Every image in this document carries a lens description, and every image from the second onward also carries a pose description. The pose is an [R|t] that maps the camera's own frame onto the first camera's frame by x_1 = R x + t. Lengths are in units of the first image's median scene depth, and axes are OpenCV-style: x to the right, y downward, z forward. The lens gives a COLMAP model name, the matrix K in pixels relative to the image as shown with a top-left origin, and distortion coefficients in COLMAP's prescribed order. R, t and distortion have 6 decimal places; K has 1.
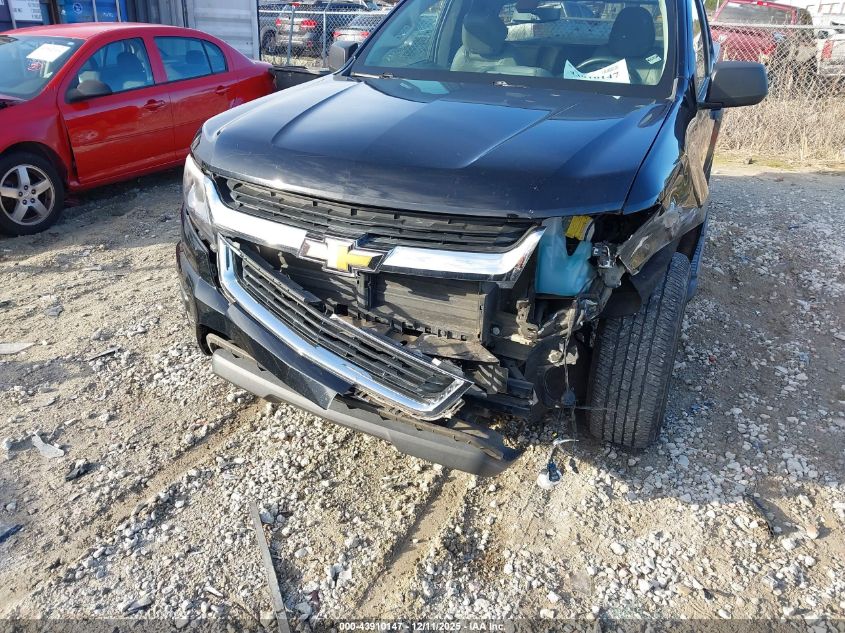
lens RADIAL K [[667.8, 0, 415.4], [0, 667.8, 311.6], [0, 0, 1]] dist [0.013321, -0.004934]
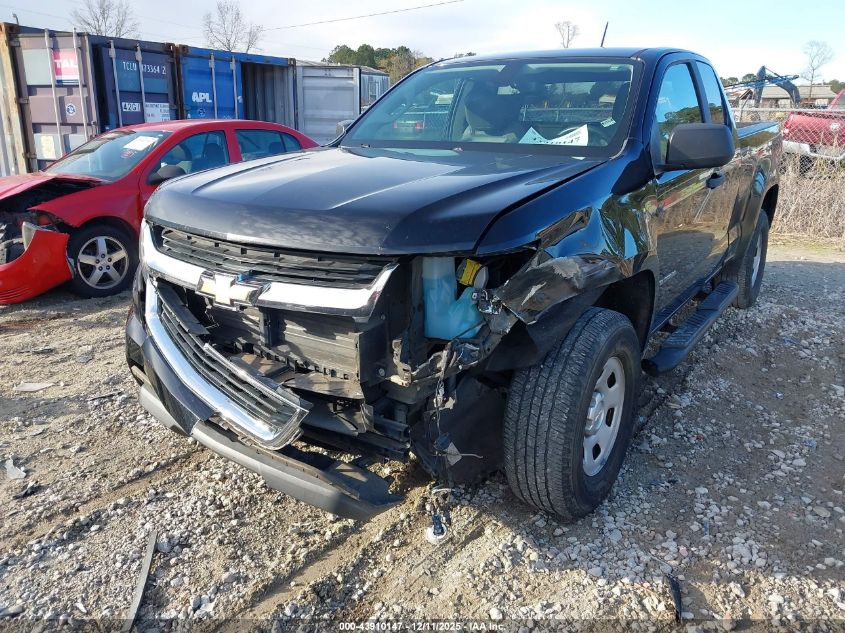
lens RADIAL K [[667.8, 0, 420.1], [0, 667.8, 315.0], [0, 0, 1]] dist [0.013321, -0.004934]
pose [[0.982002, 0.030232, -0.186435, 0.336510], [-0.055108, 0.990017, -0.129731, 0.065098], [0.180652, 0.137670, 0.973864, 0.020012]]
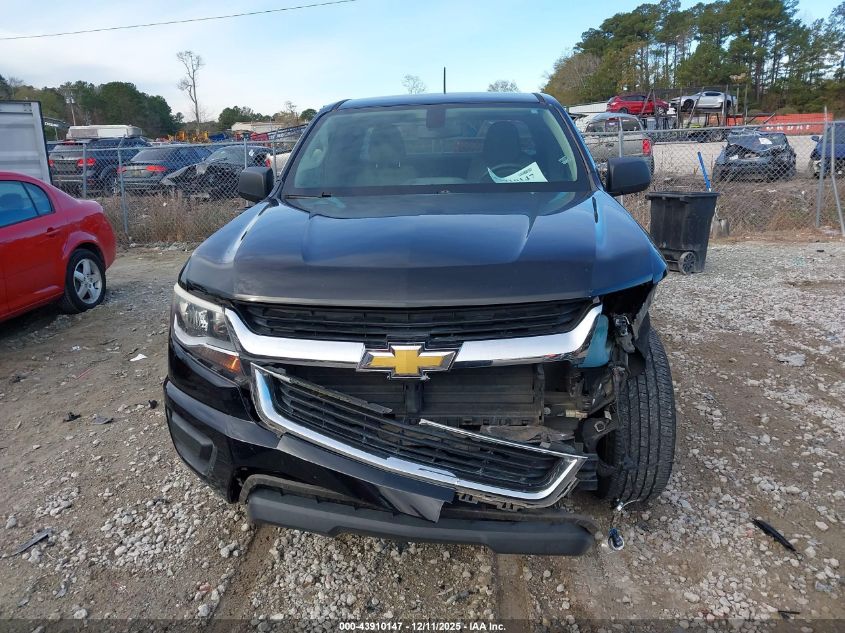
lens RADIAL K [[667.8, 0, 419.9], [0, 667.8, 310.7], [0, 0, 1]] dist [0.013321, -0.004934]
pose [[0.939720, -0.135527, 0.313941, -0.340418], [0.186904, 0.972398, -0.139677, -0.012717], [-0.286346, 0.189934, 0.939112, 0.048957]]
